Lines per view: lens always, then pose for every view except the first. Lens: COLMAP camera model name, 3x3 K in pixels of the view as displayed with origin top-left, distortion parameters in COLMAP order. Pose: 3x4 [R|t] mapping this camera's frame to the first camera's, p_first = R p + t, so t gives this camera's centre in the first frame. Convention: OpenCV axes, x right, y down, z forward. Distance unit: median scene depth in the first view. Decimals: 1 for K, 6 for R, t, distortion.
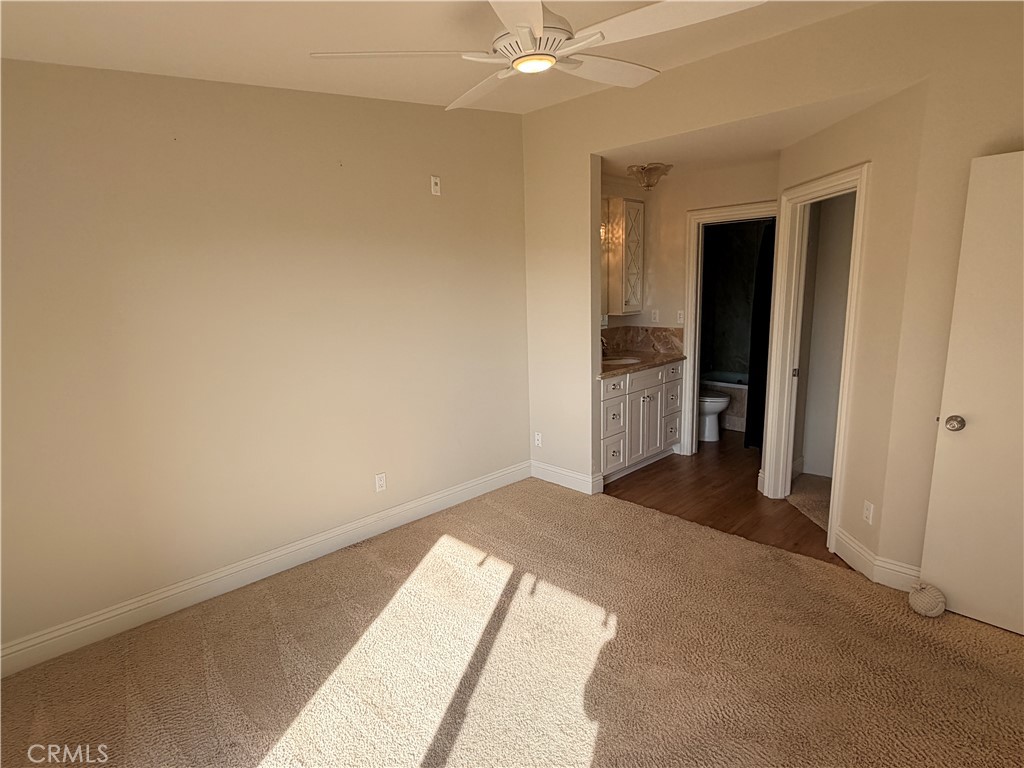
lens RADIAL K [[559.2, 0, 512.0], [0, 559.2, 384.0], [0, 0, 1]] dist [0.005564, 0.000734]
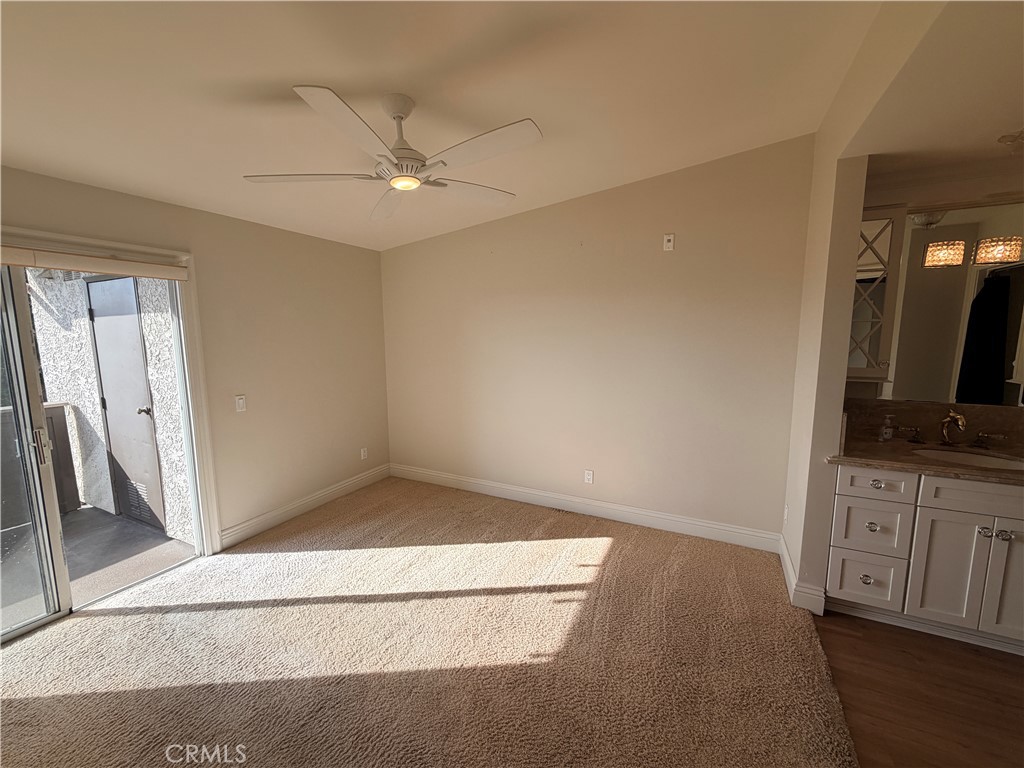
lens RADIAL K [[408.9, 0, 512.0], [0, 408.9, 384.0], [0, 0, 1]] dist [-0.000693, -0.000127]
pose [[0.306126, 0.146514, -0.940649, 0.579641], [-0.168548, 0.980818, 0.097918, -0.103244], [0.936952, 0.128570, 0.324949, 0.475571]]
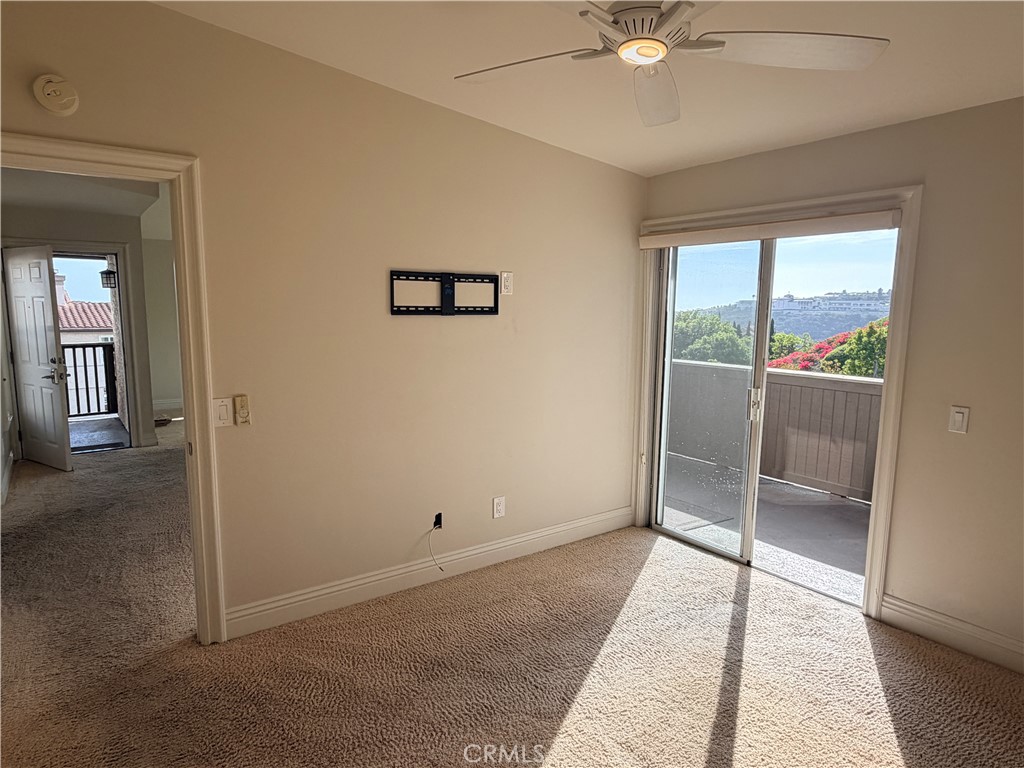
lens RADIAL K [[618.1, 0, 512.0], [0, 618.1, 384.0], [0, 0, 1]] dist [0.010560, -0.000112]
pose [[-0.987778, -0.004222, 0.155813, 0.040699], [0.042224, 0.955009, 0.293557, -0.178343], [-0.150042, 0.296548, -0.943158, 1.027353]]
